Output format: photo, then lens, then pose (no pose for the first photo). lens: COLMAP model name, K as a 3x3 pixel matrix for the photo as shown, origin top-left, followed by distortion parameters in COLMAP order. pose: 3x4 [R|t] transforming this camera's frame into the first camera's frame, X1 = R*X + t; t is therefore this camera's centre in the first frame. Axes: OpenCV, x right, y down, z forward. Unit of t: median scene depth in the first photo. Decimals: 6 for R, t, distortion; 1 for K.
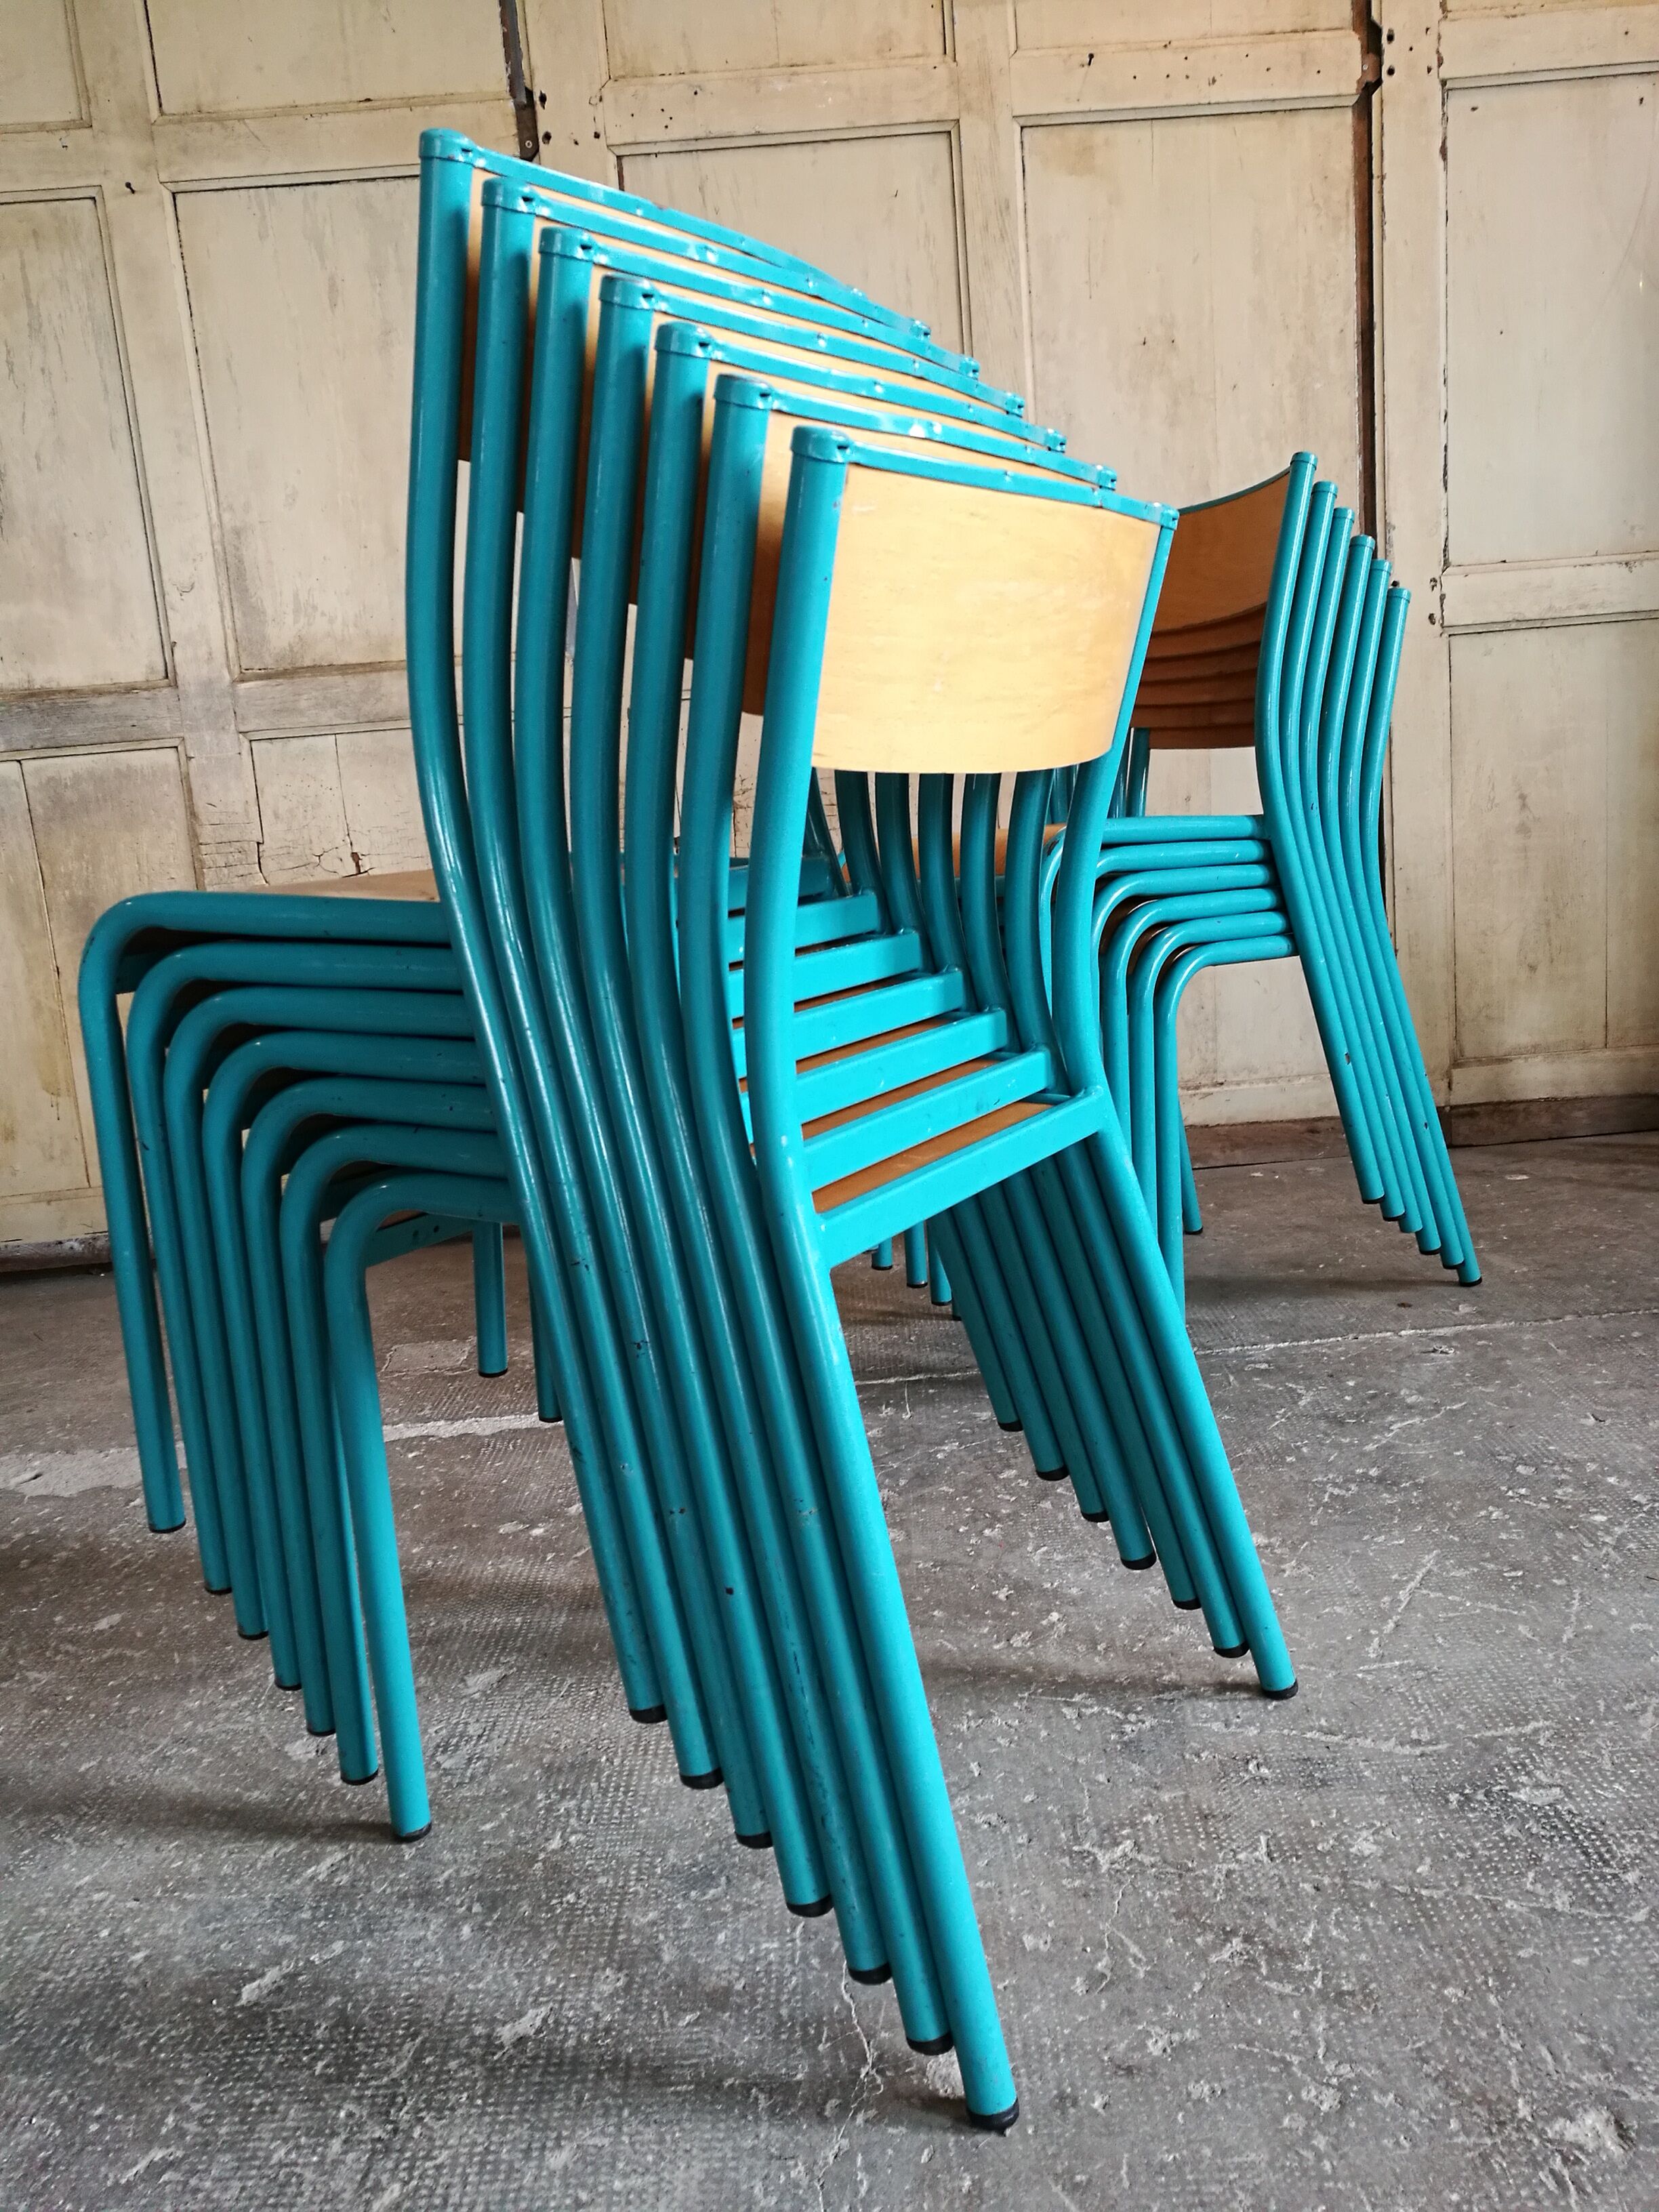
lens RADIAL K [[1696.1, 0, 821.0], [0, 1696.1, 1130.8], [0, 0, 1]] dist [-0.026398, 0.045990]
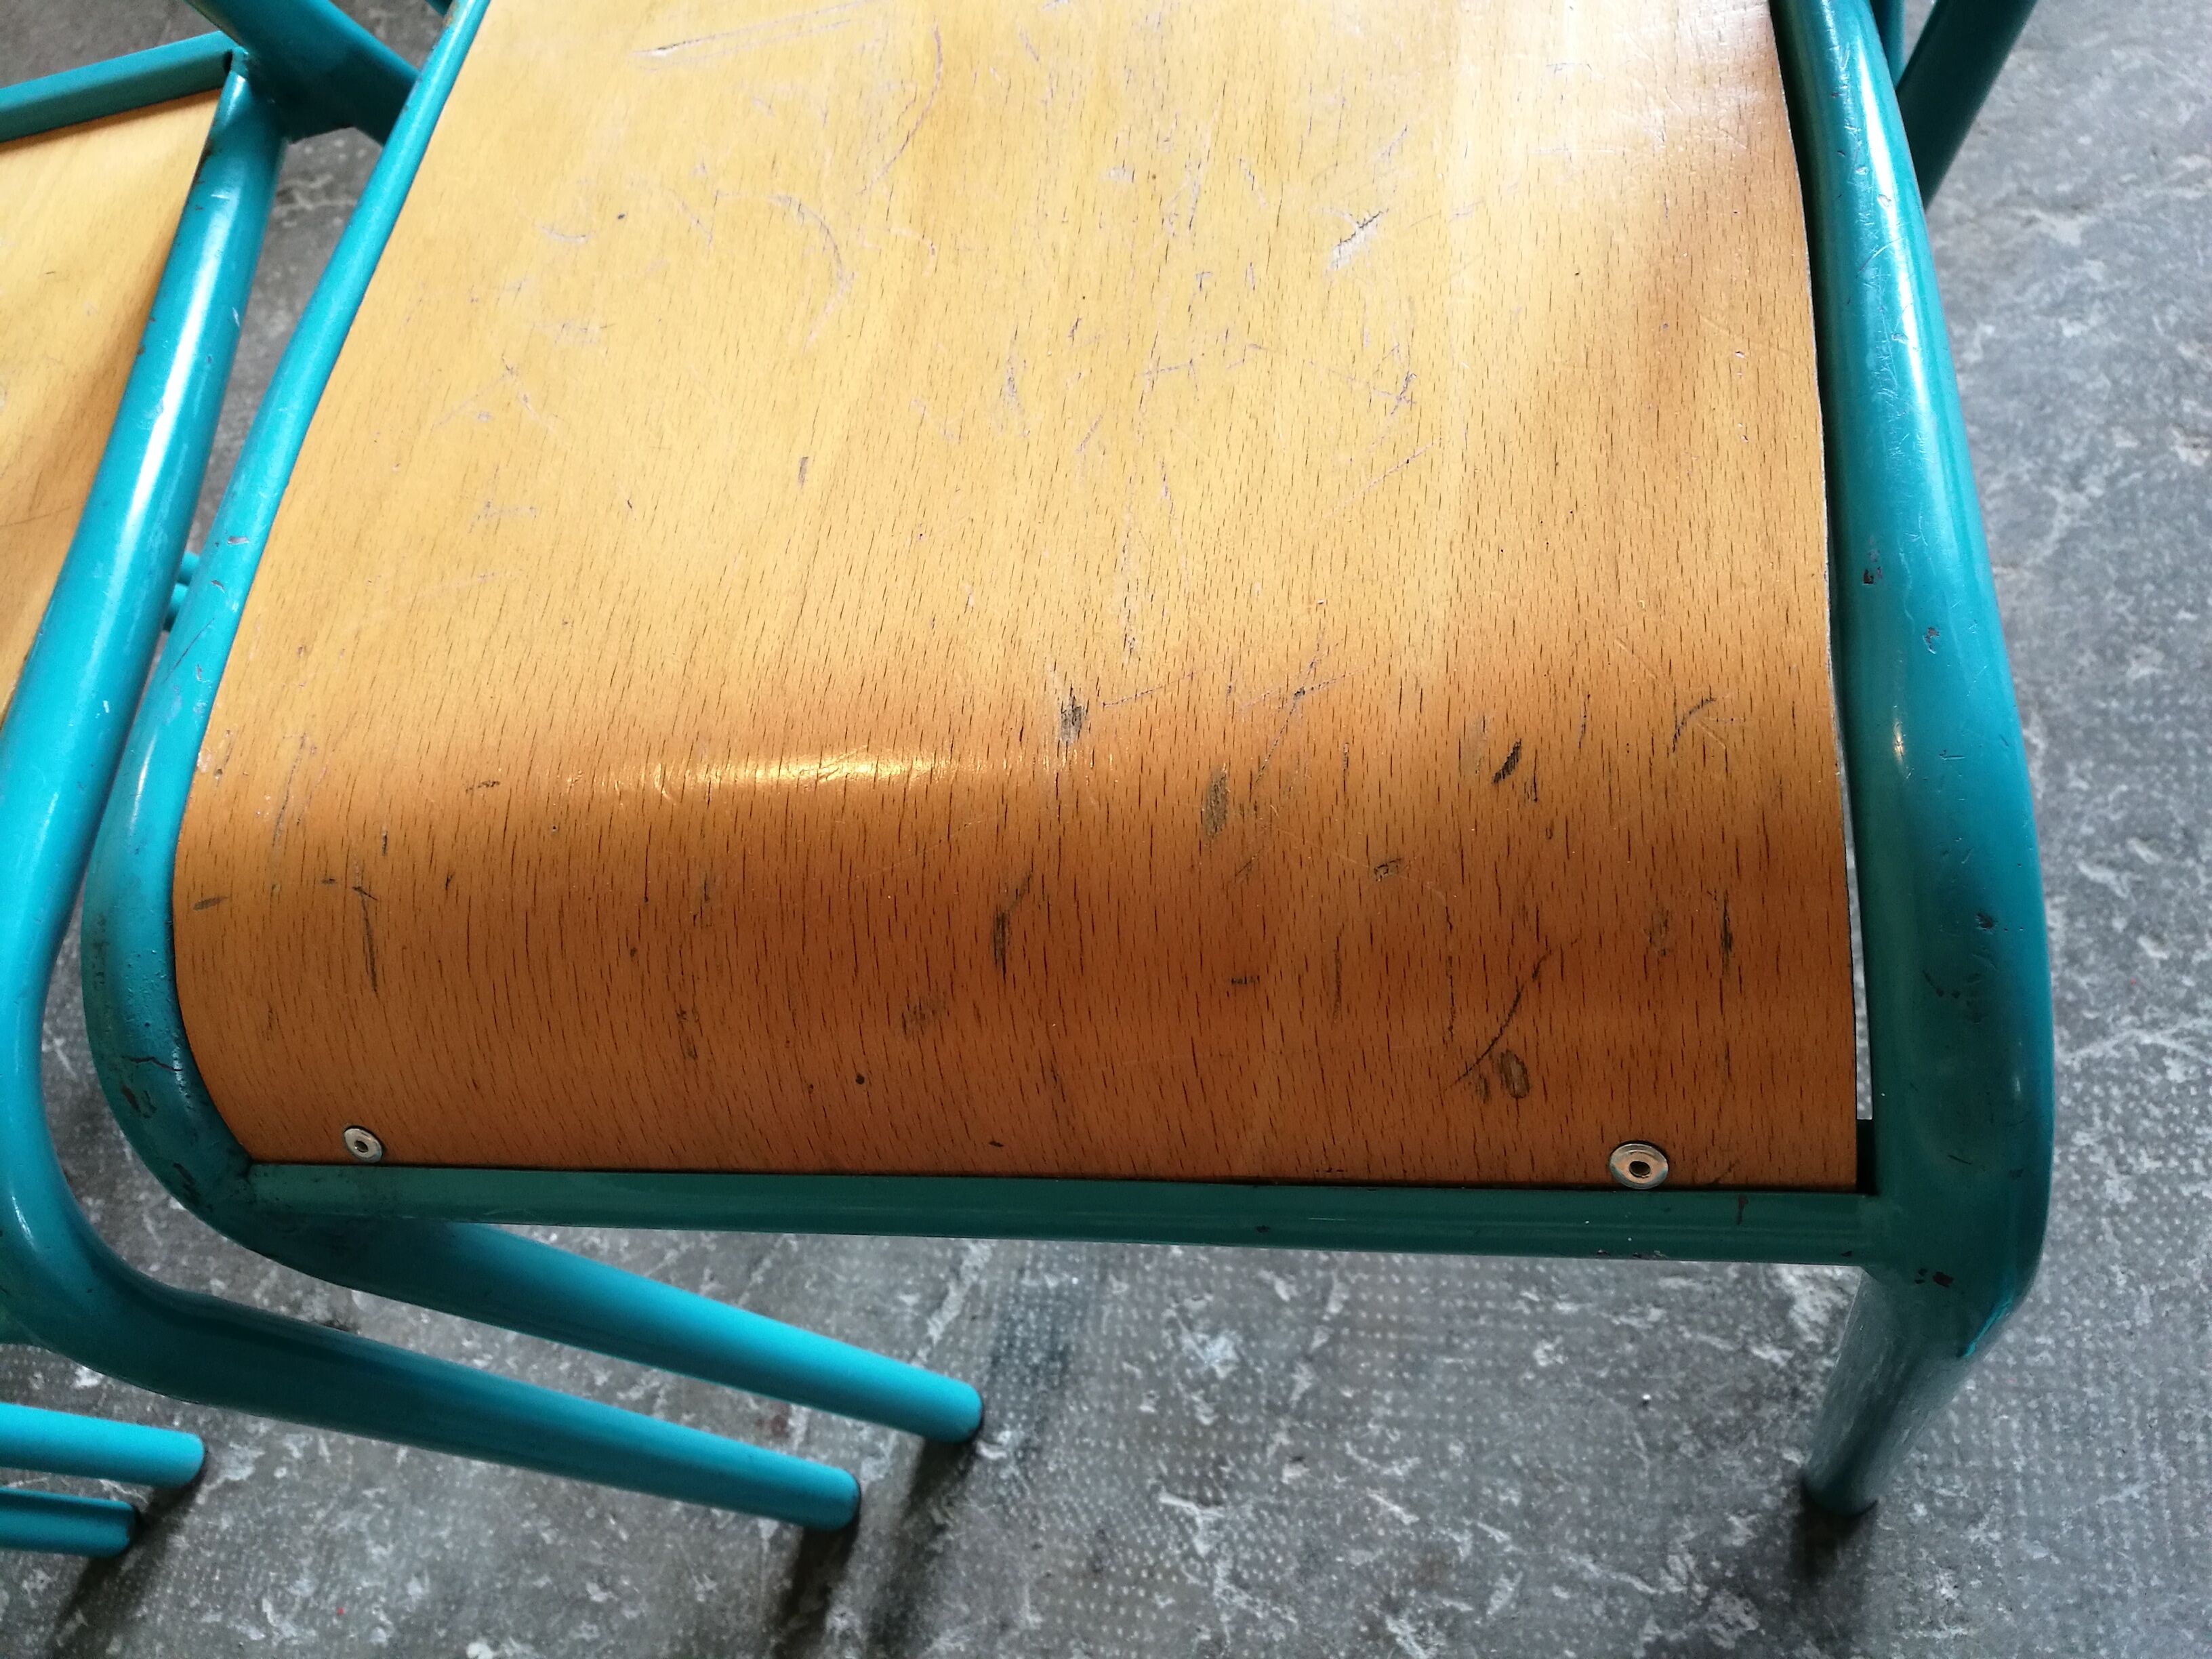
lens RADIAL K [[1765.7, 0, 1071.1], [0, 1765.7, 878.4], [0, 0, 1]] dist [-0.024144, 0.017644]
pose [[0.121325, -0.889082, 0.441376, 0.074492], [0.477813, 0.442064, 0.759127, -0.091215], [-0.870043, 0.118794, 0.478448, 0.297017]]
